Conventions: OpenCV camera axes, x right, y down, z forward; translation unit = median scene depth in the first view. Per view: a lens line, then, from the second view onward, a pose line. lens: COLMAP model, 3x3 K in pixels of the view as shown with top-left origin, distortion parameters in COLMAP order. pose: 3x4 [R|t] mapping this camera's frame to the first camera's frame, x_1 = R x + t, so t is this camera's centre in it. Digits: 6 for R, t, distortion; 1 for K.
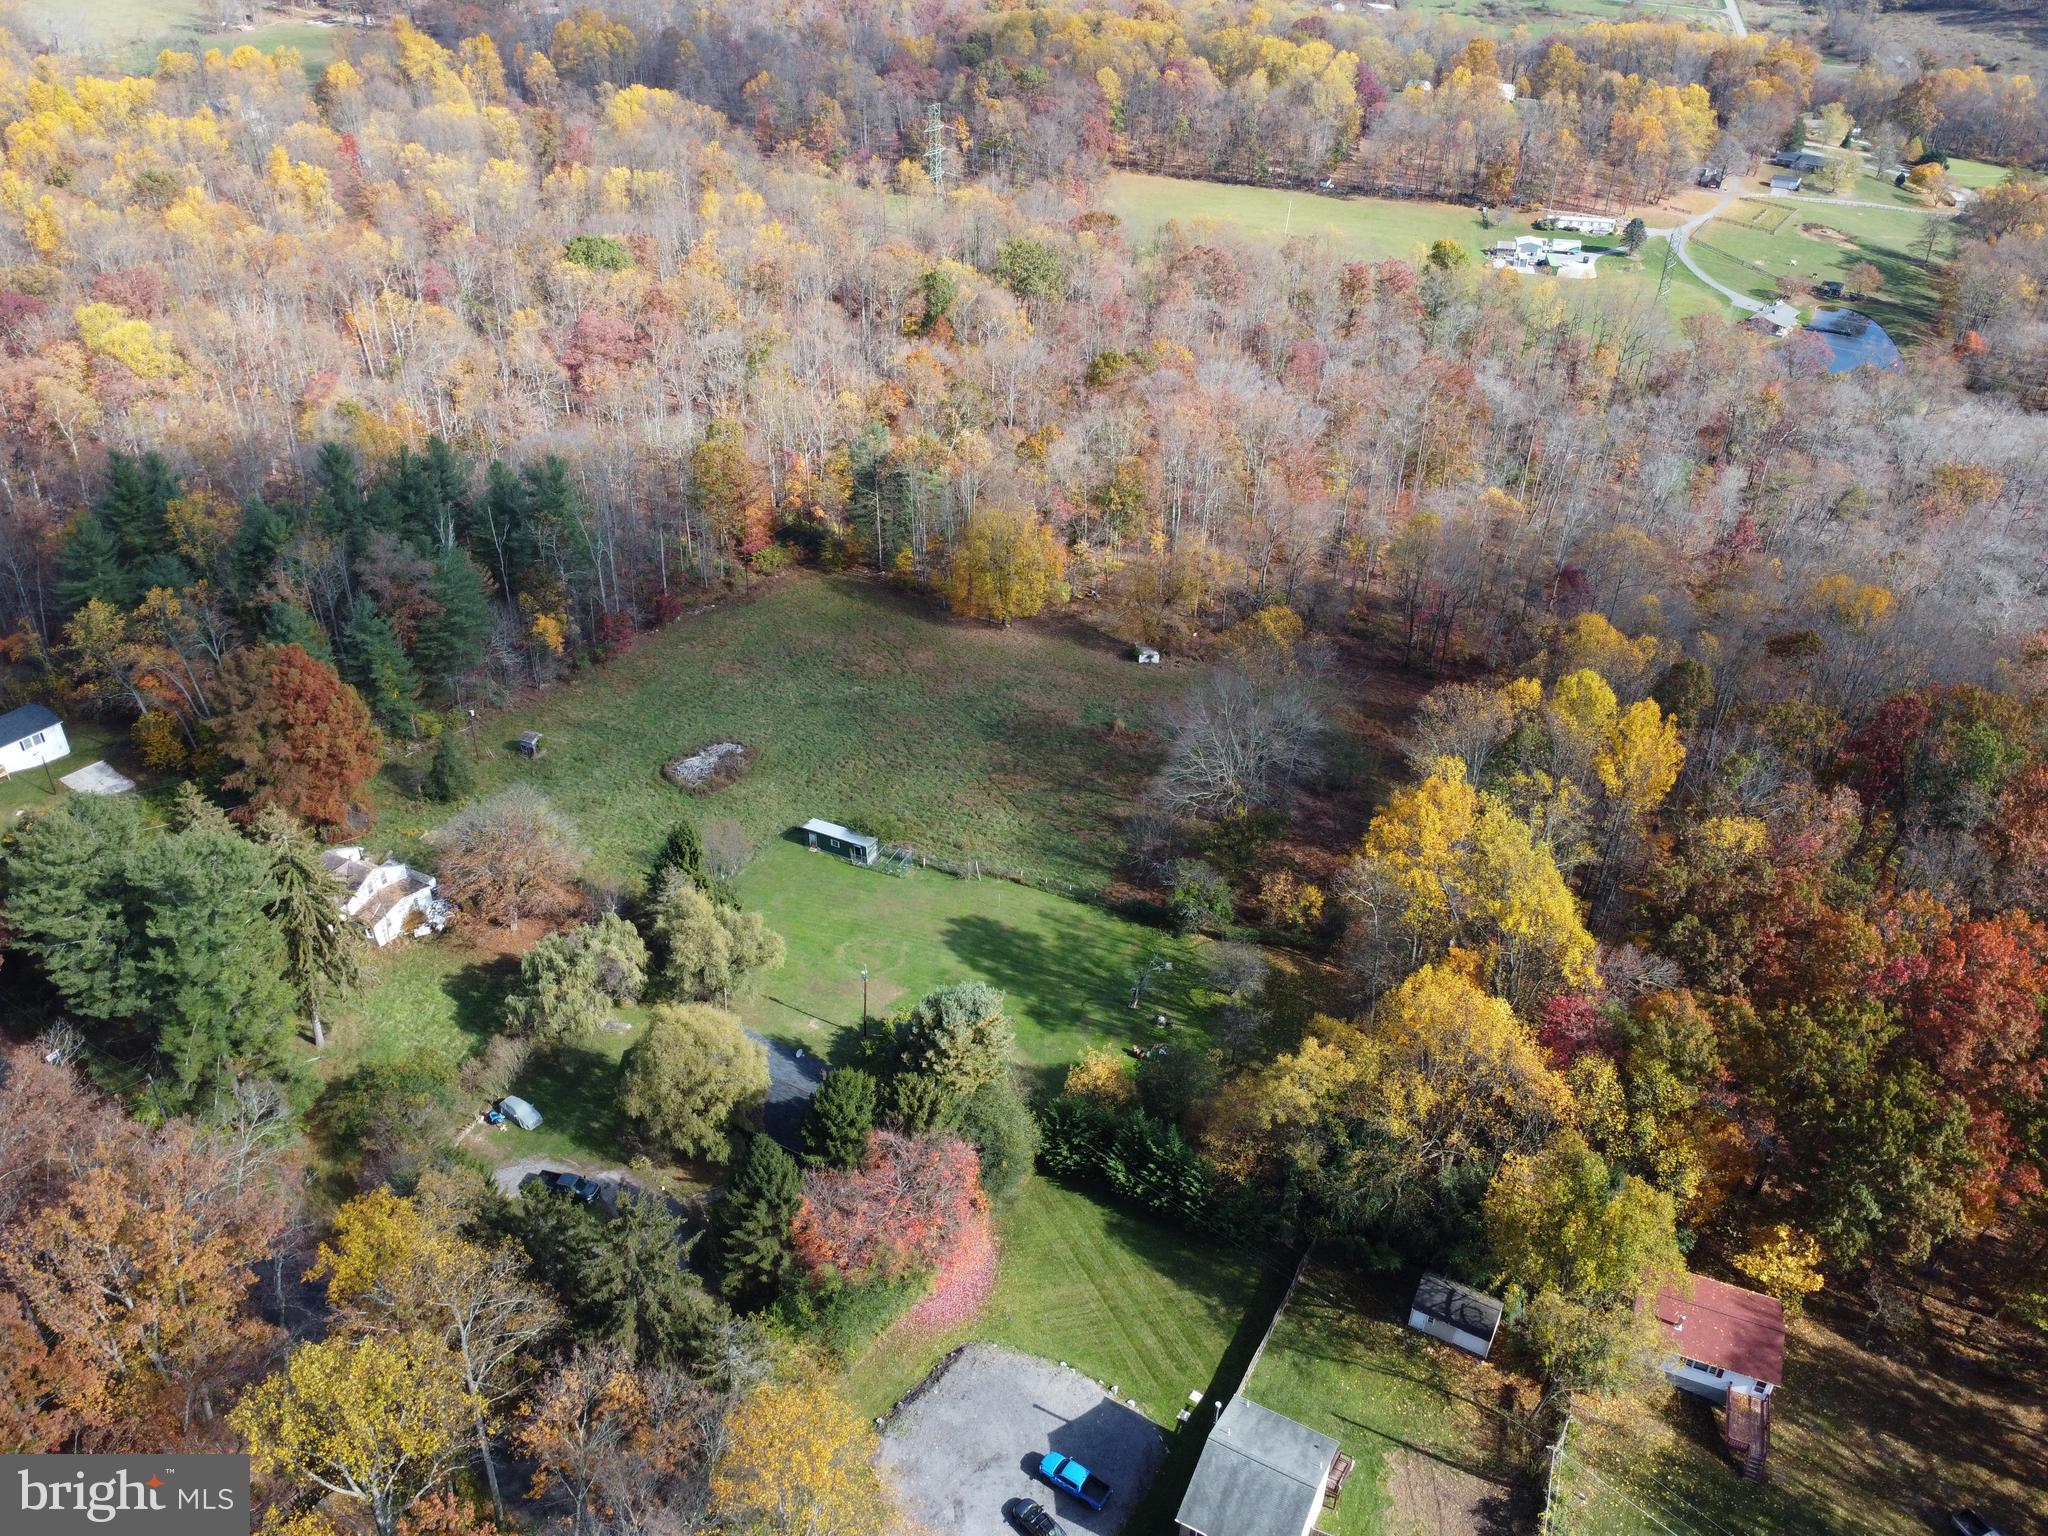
lens RADIAL K [[1532.1, 0, 1019.8], [0, 1532.1, 731.2], [0, 0, 1]] dist [0.000571, -0.004833]
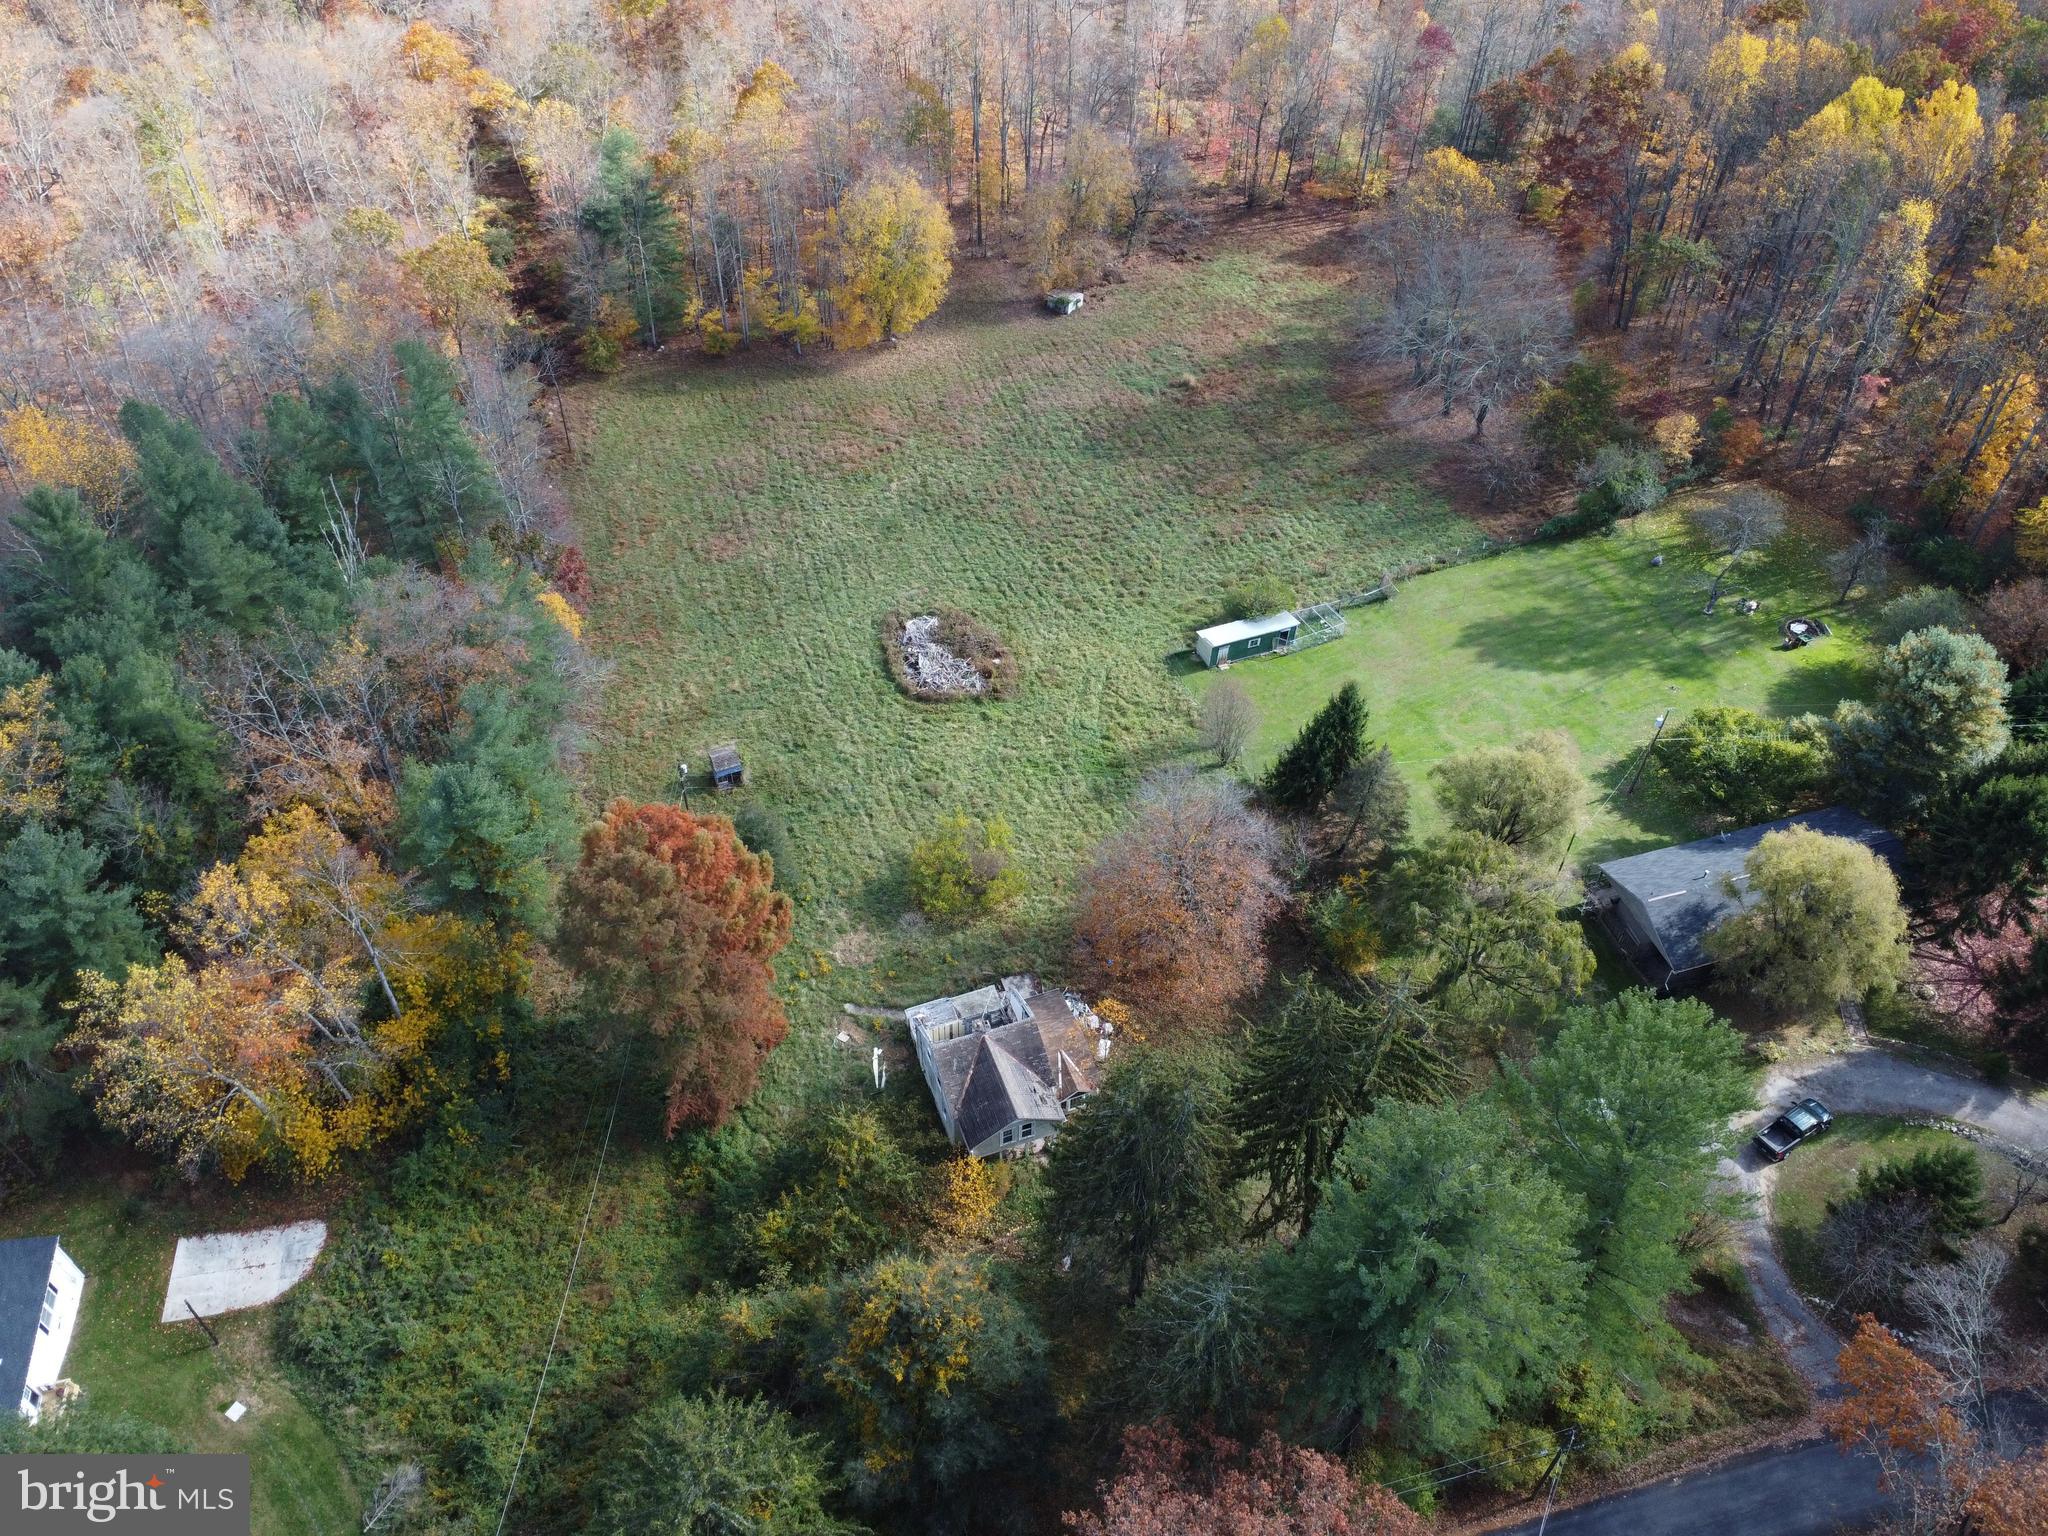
lens RADIAL K [[1532.1, 0, 1019.8], [0, 1532.1, 731.2], [0, 0, 1]] dist [0.000571, -0.004833]
pose [[0.686305, -0.521297, 0.507183, -0.588022], [0.377812, 0.851396, 0.363844, -0.202739], [-0.621484, -0.058089, 0.781270, 0.460048]]
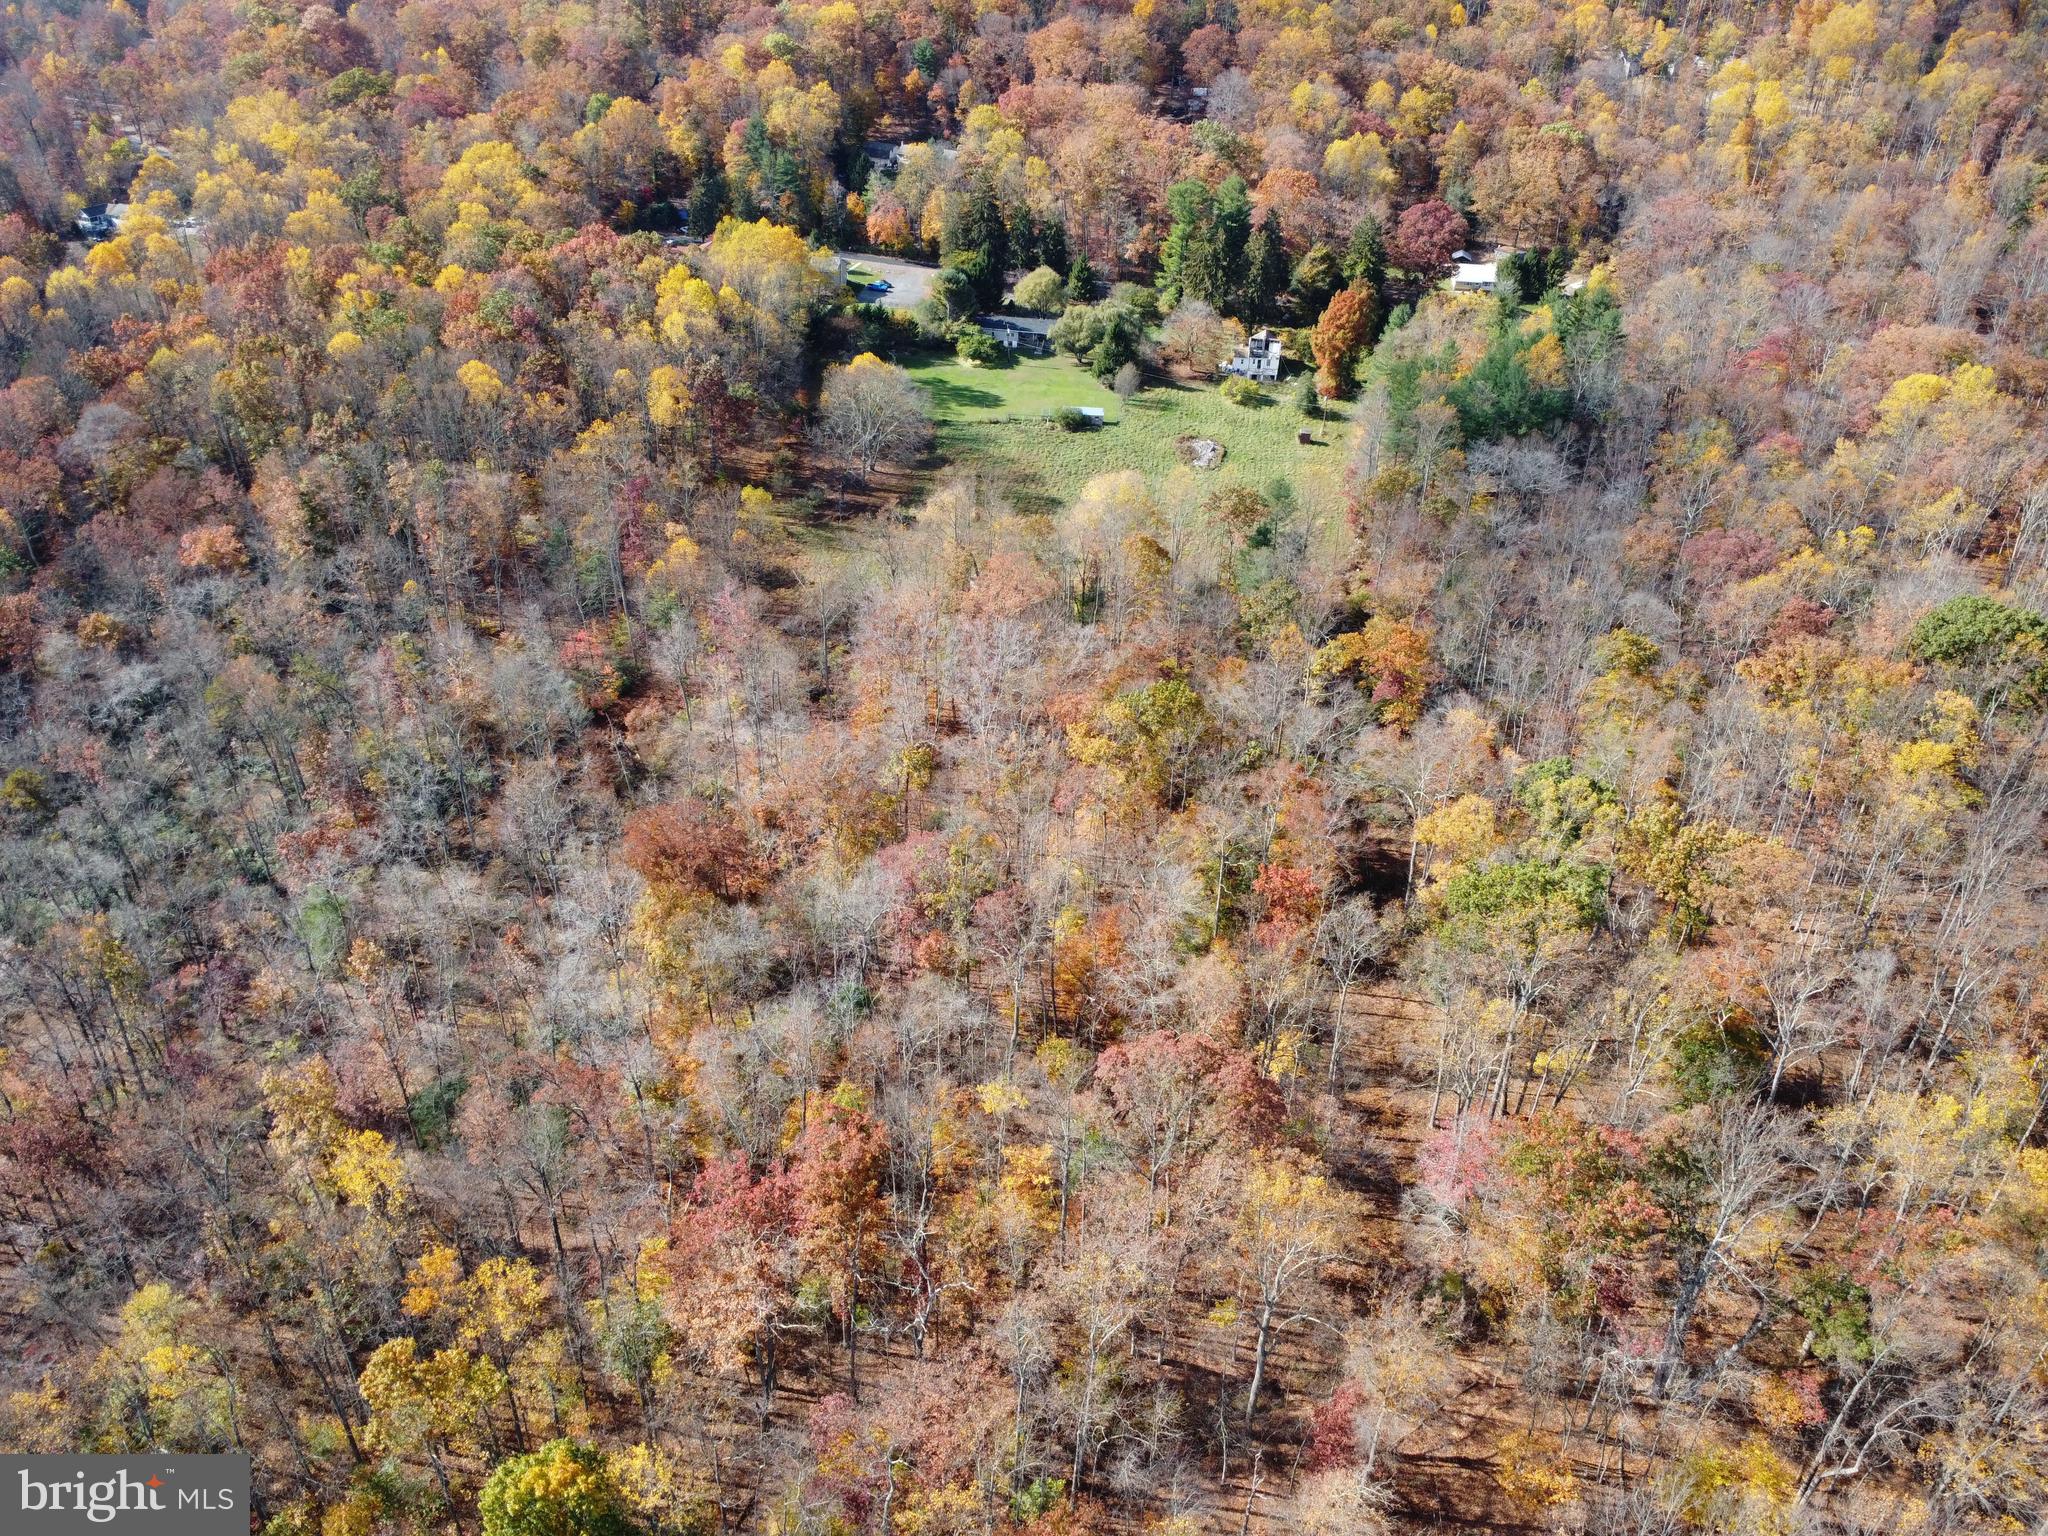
lens RADIAL K [[1526.3, 0, 1020.0], [0, 1526.3, 740.5], [0, 0, 1]] dist [0.001630, -0.007147]
pose [[-0.949766, 0.137214, -0.281277, 0.503033], [-0.192258, 0.453364, 0.870343, -1.282702], [0.246944, 0.880701, -0.404209, 1.998334]]
